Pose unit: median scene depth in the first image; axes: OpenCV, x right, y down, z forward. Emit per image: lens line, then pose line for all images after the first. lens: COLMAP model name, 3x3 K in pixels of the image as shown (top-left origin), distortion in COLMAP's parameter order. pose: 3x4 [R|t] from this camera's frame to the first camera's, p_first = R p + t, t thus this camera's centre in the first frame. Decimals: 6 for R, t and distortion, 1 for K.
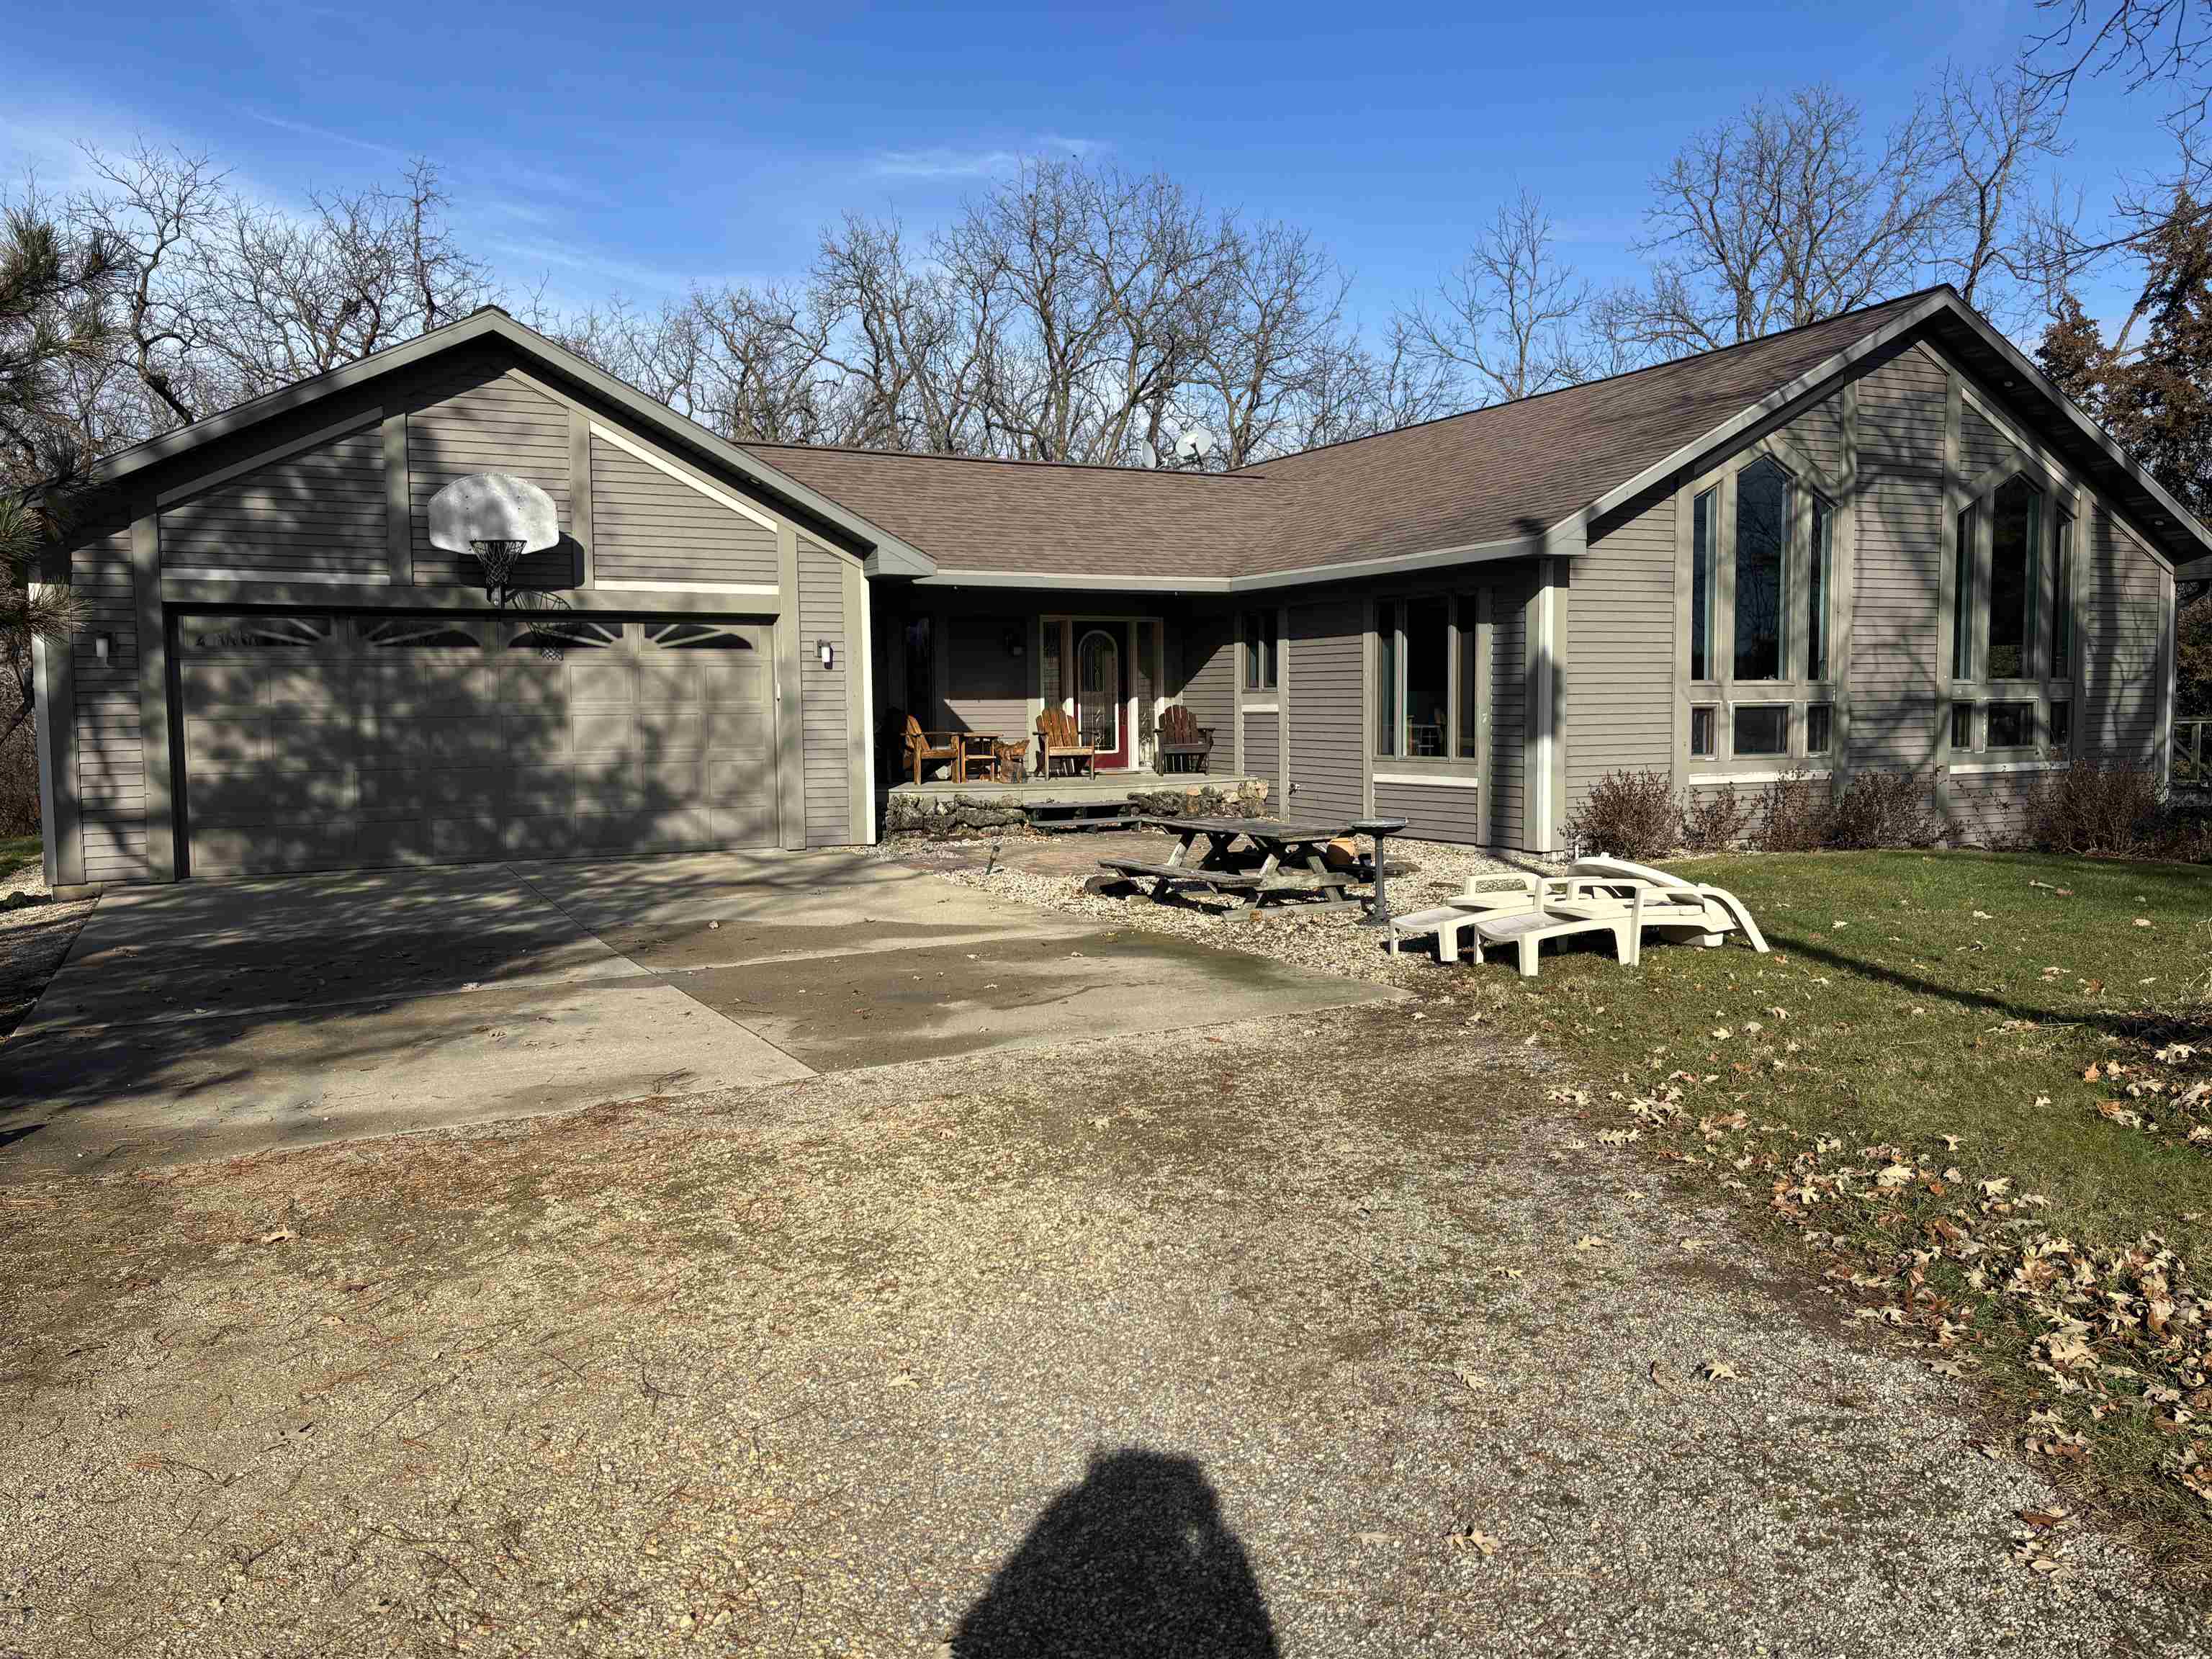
lens RADIAL K [[1655.3, 0, 1106.0], [0, 1655.3, 829.5], [0, 0, 1]] dist [0.071232, -0.068795]
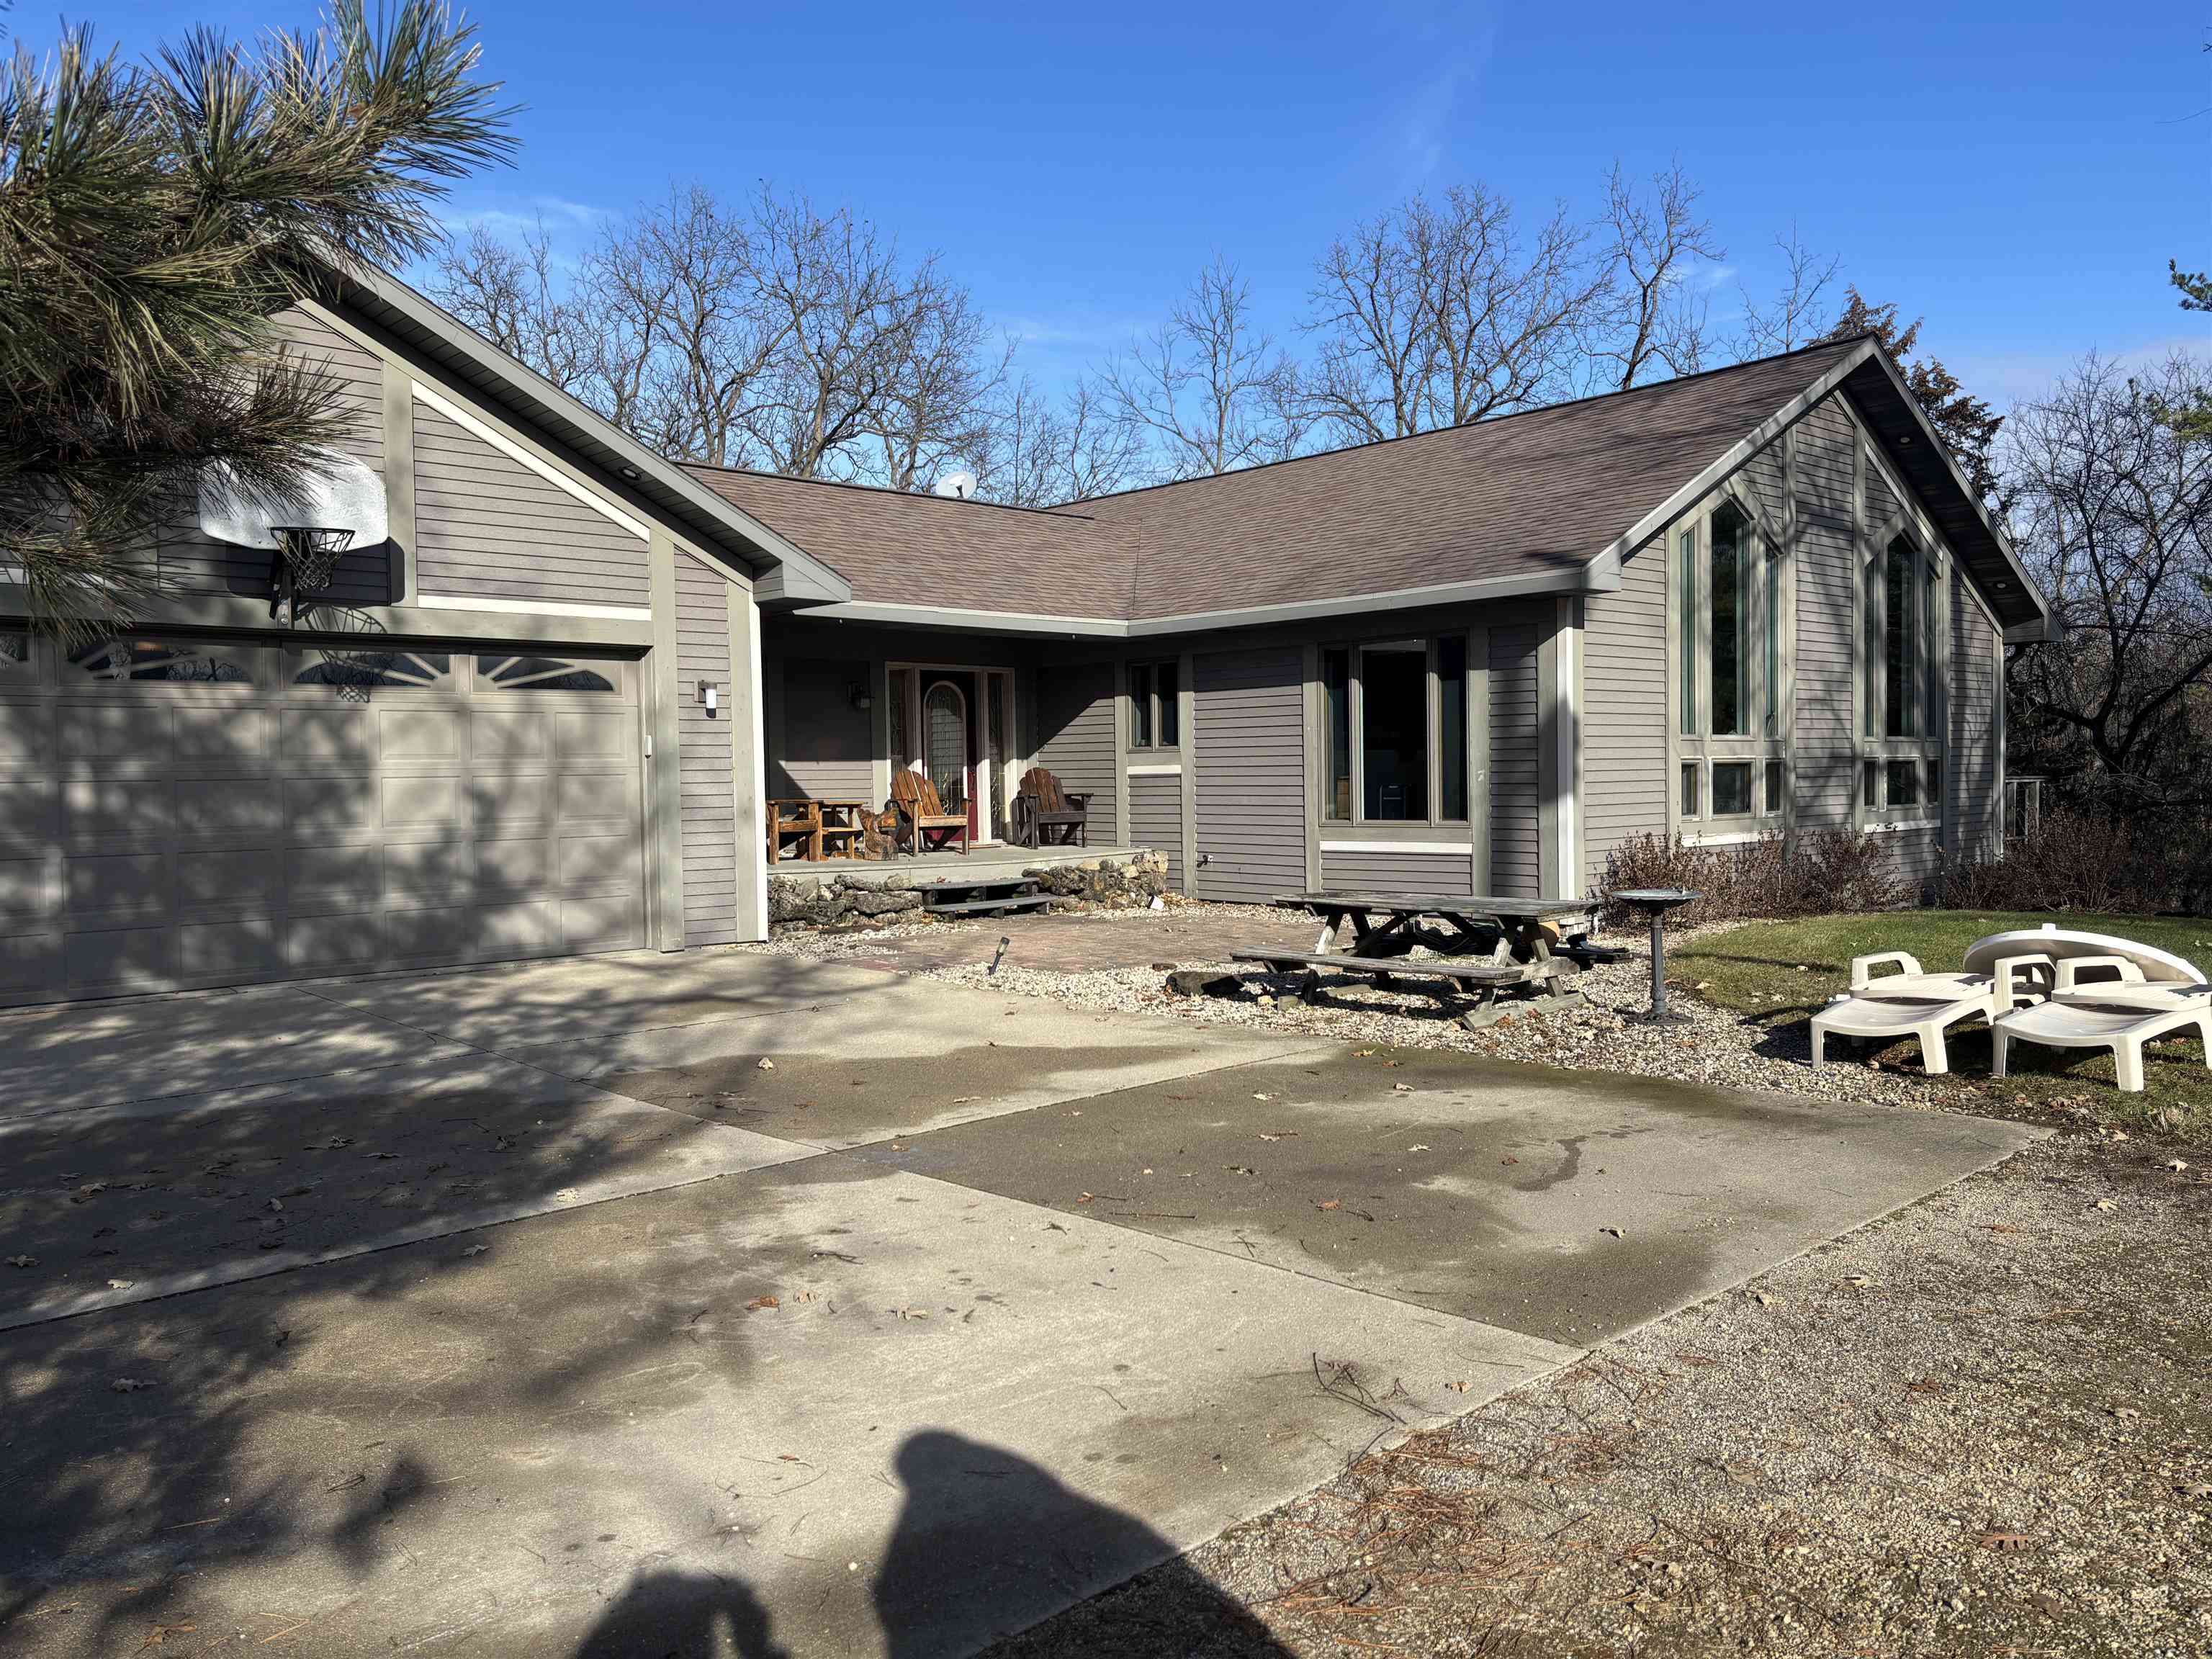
lens RADIAL K [[1655.3, 0, 1106.0], [0, 1655.3, 829.5], [0, 0, 1]] dist [0.071232, -0.068795]
pose [[0.962963, -0.013988, 0.269270, -0.194645], [0.026756, 0.998682, -0.043807, -0.004609], [-0.268302, 0.049389, 0.962068, 0.192517]]
